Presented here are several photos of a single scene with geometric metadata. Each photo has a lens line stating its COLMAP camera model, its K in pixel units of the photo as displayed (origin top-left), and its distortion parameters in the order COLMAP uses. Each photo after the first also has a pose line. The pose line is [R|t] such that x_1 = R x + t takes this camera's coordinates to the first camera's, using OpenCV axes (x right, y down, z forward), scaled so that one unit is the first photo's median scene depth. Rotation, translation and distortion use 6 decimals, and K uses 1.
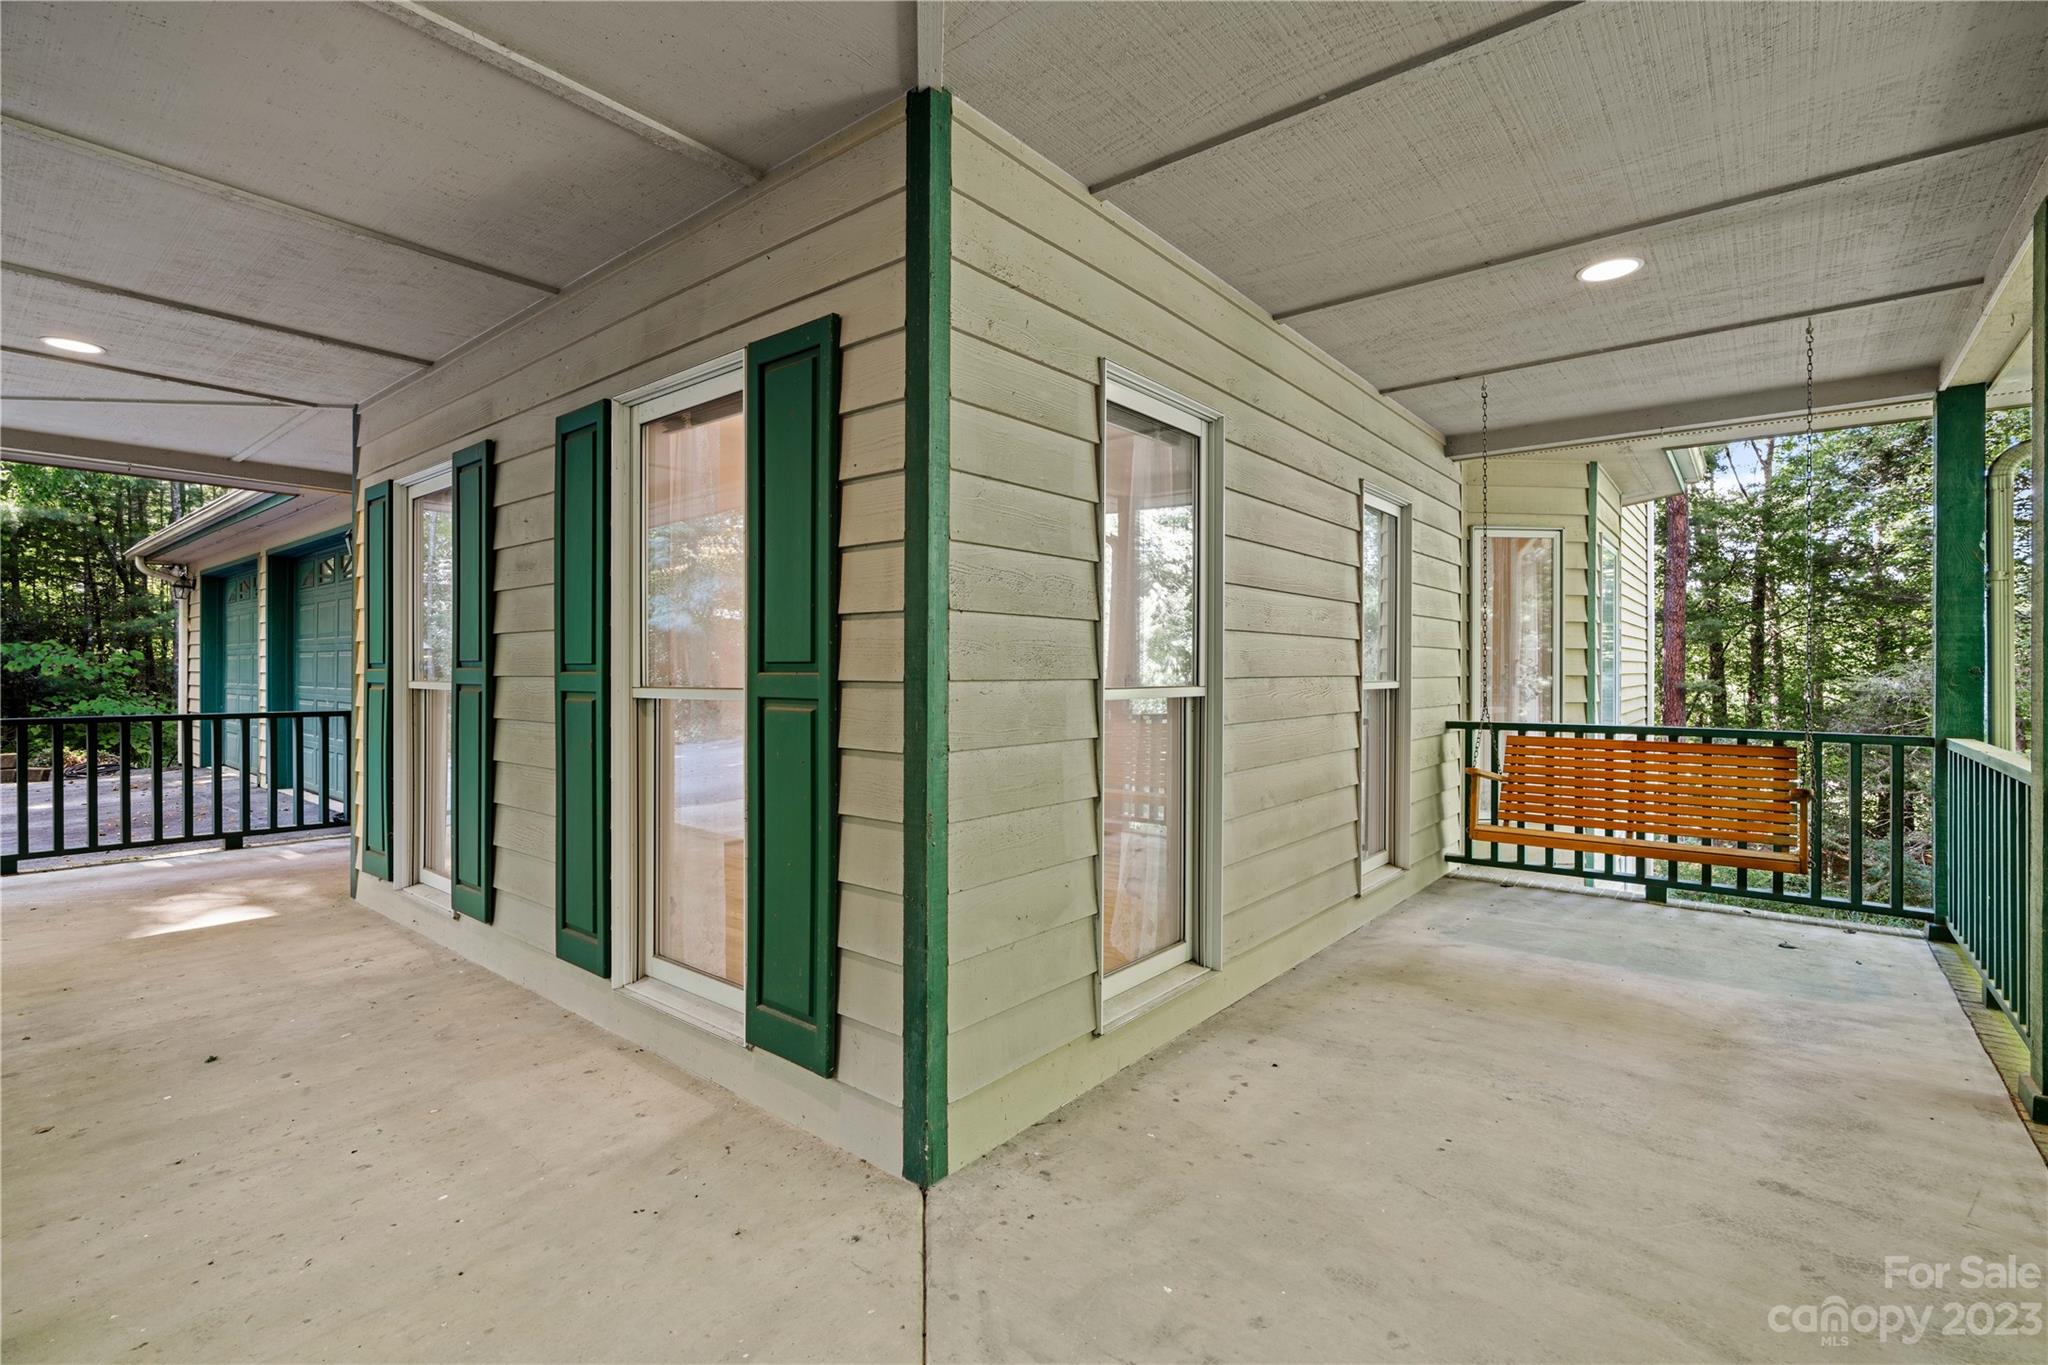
lens RADIAL K [[925.3, 0, 1021.5], [0, 925.3, 672.9], [0, 0, 1]] dist [-0.003278, 0.000491]
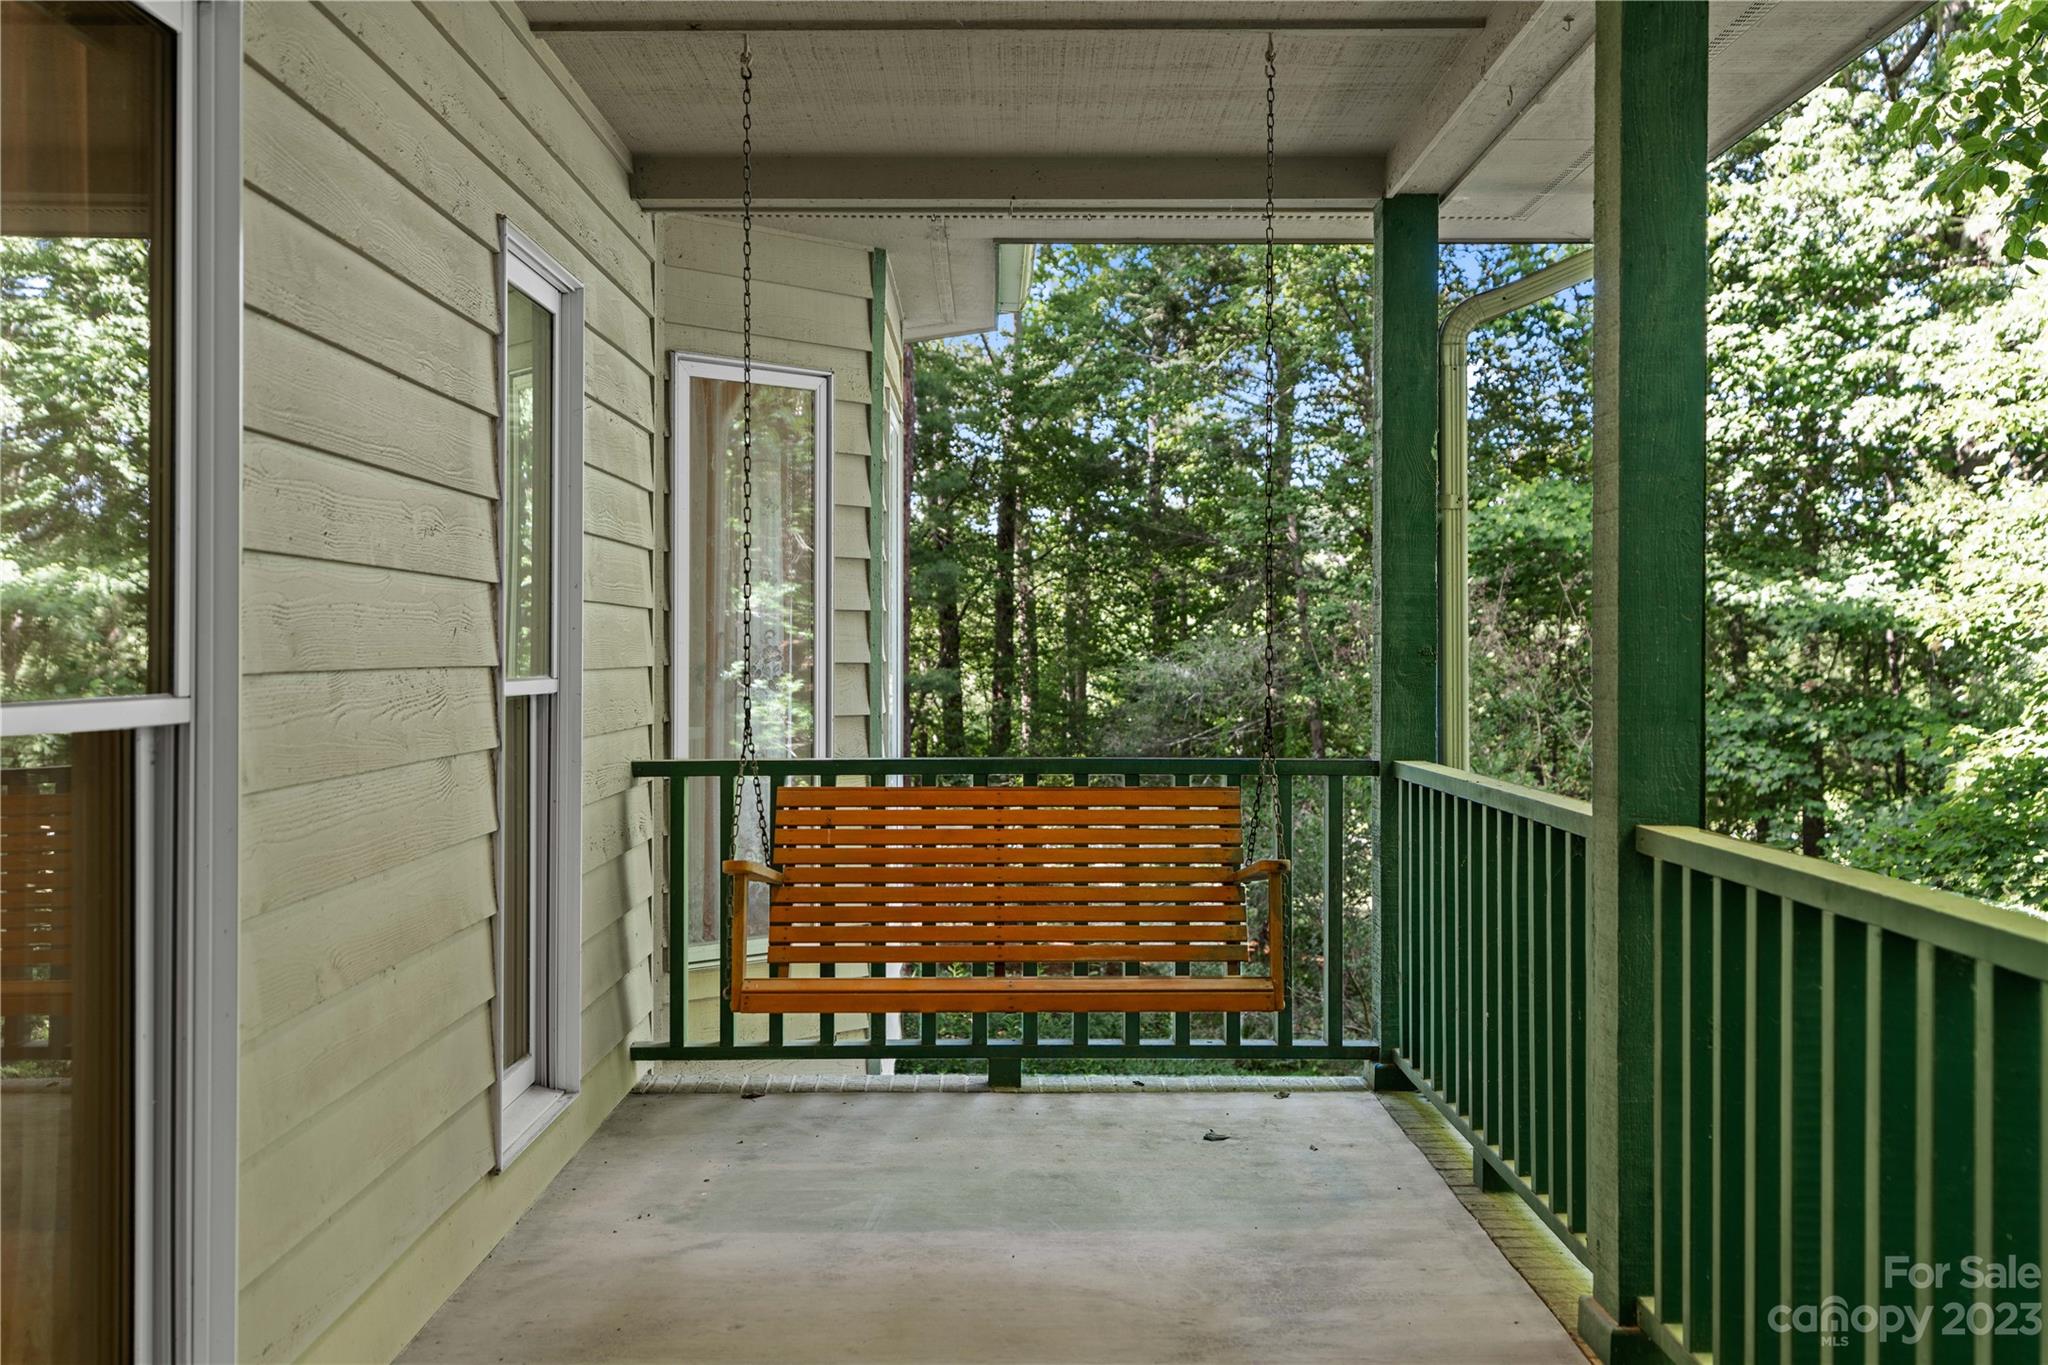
lens RADIAL K [[2012.3, 0, 1014.0], [0, 2012.3, 651.5], [0, 0, 1]] dist [0.020794, 0.000000]
pose [[0.776369, -0.002238, 0.630275, -0.039794], [0.004941, 0.999985, -0.002536, -0.000060], [-0.630259, 0.005083, 0.776368, 0.095027]]
